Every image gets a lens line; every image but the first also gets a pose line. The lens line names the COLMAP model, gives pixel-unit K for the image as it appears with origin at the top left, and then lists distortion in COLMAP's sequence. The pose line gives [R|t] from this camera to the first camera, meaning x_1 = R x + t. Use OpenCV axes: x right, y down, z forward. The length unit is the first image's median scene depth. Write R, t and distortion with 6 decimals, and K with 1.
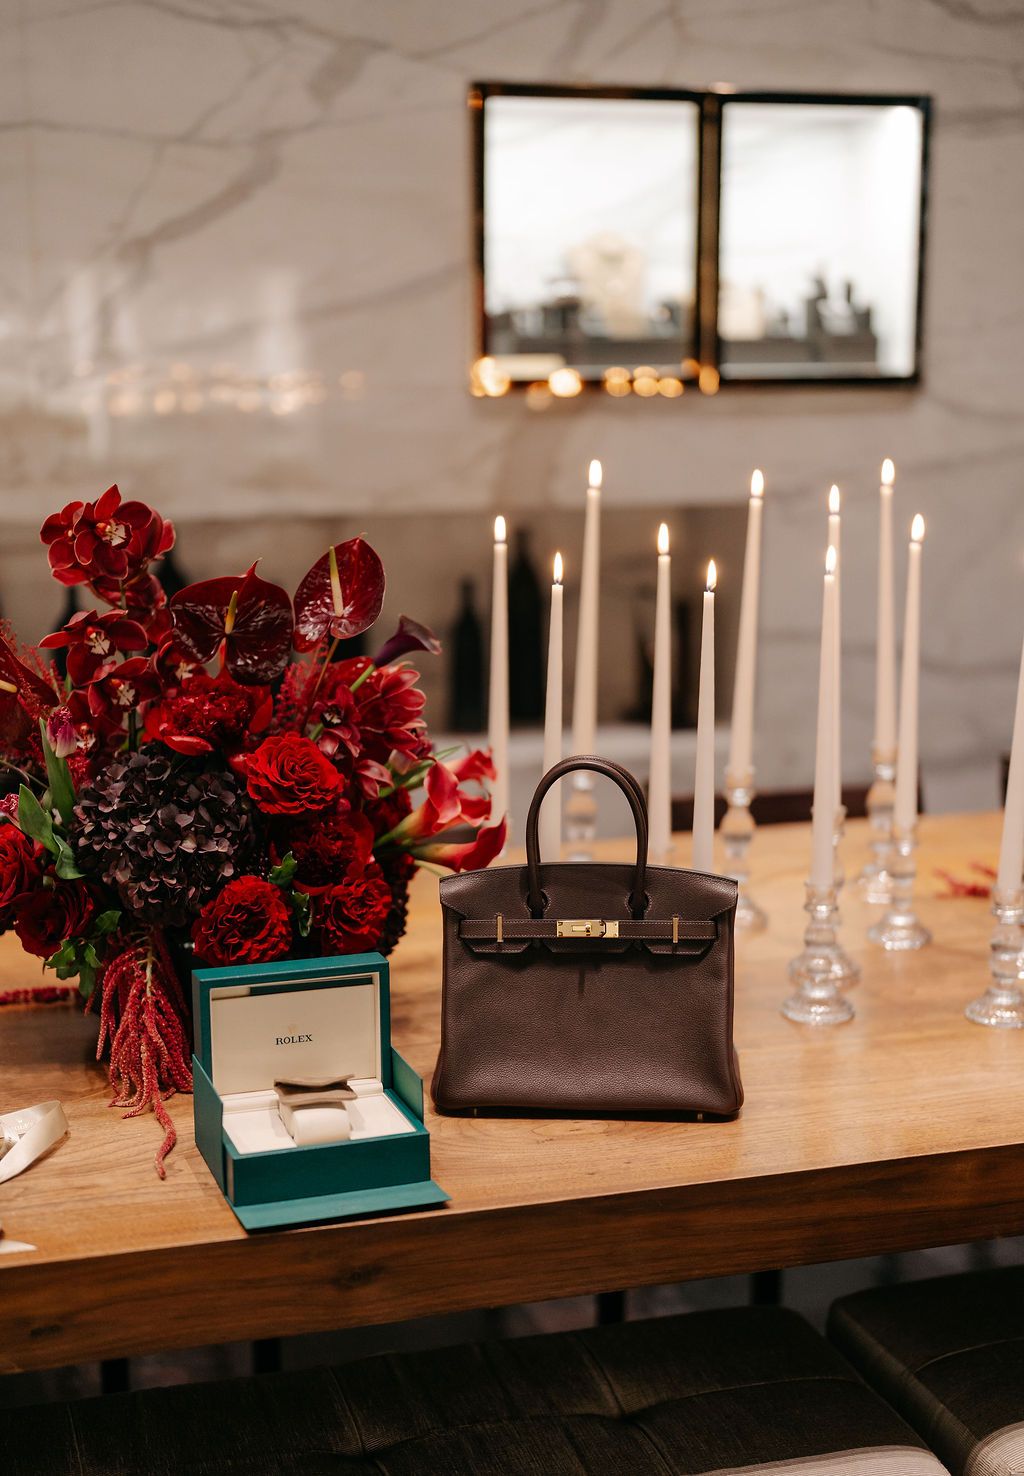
lens RADIAL K [[2272.3, 0, 512.5], [0, 2272.3, 734.4], [0, 0, 1]] dist [0.035329, 0.000000]
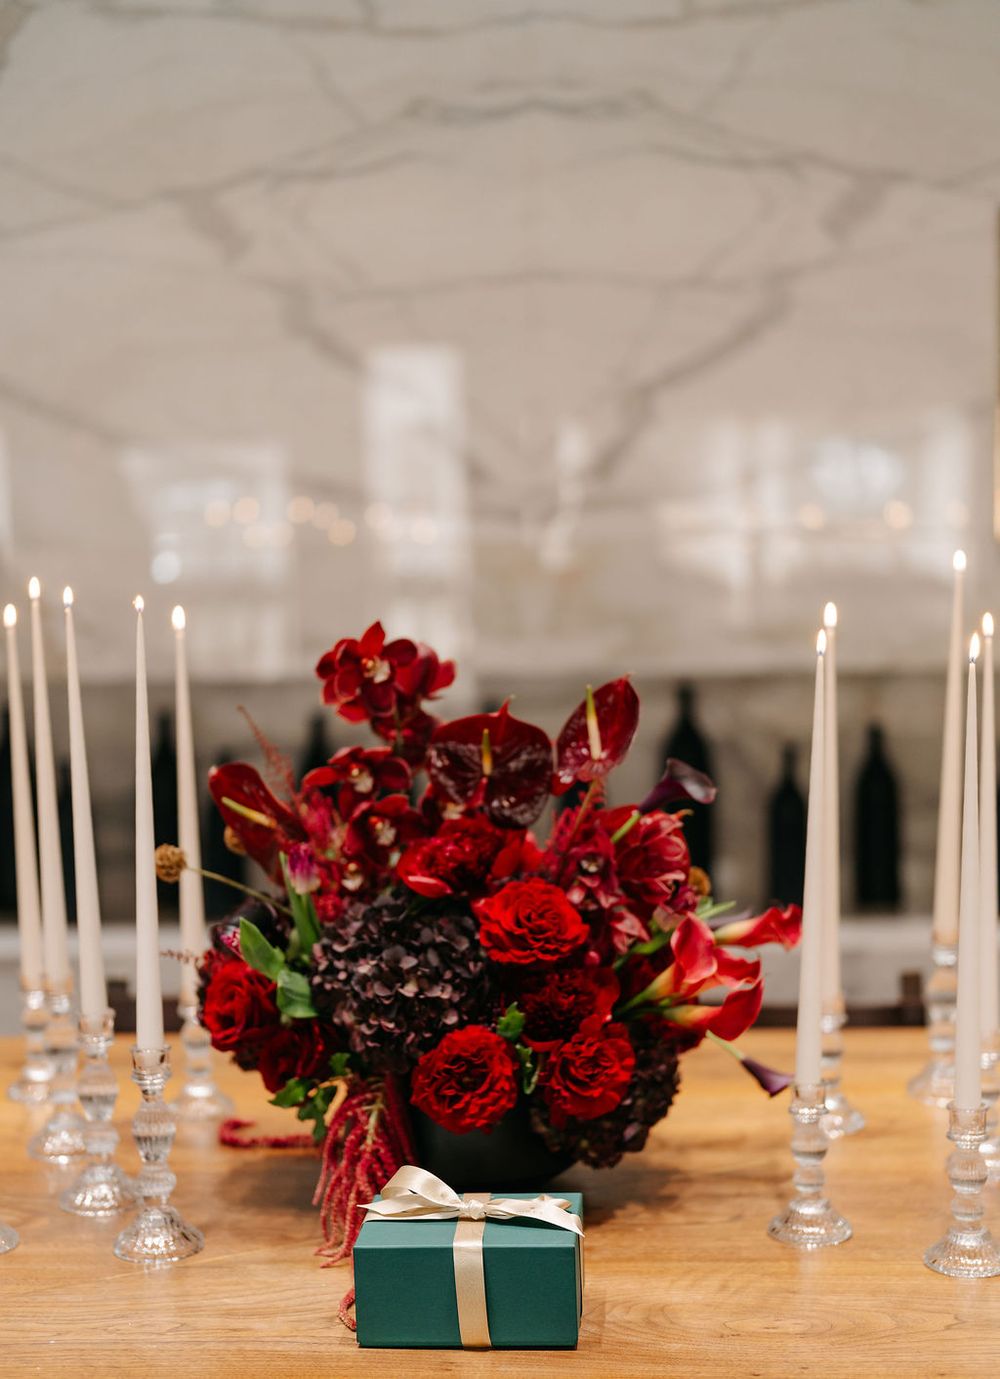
lens RADIAL K [[2453.6, 0, 498.7], [0, 2453.6, 700.4], [0, 0, 1]] dist [0.046560, 0.000000]
pose [[0.936405, 0.013713, -0.350654, 0.251585], [-0.046680, 0.995224, -0.085738, 0.013952], [0.347804, 0.096654, 0.932572, 0.025752]]
